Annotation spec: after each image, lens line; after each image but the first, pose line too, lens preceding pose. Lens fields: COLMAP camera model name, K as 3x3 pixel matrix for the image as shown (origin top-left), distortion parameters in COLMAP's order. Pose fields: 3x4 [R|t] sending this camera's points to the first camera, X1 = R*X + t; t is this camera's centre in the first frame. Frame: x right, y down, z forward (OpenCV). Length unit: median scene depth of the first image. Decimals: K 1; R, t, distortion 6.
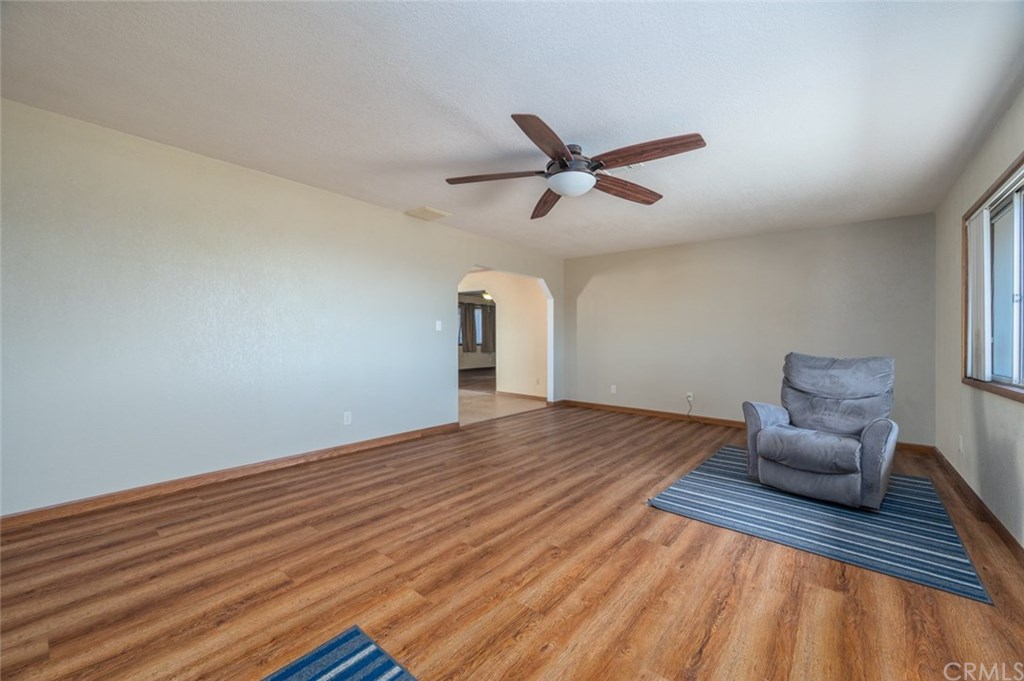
lens RADIAL K [[410.4, 0, 511.3], [0, 410.4, 342.8], [0, 0, 1]] dist [-0.000977, -0.000238]
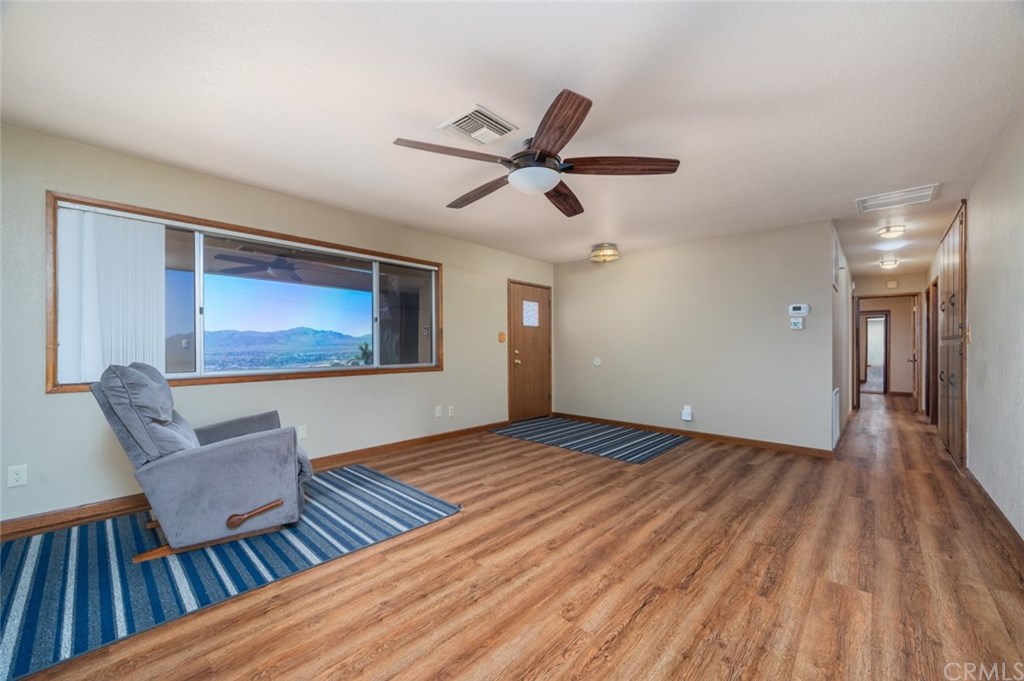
lens RADIAL K [[410.4, 0, 510.6], [0, 410.4, 340.5], [0, 0, 1]] dist [-0.000977, -0.000238]
pose [[-0.998729, -0.015571, 0.047937, 0.171612], [-0.015730, 0.999872, -0.002931, -0.020286], [-0.047886, -0.003681, -0.998846, 2.017168]]
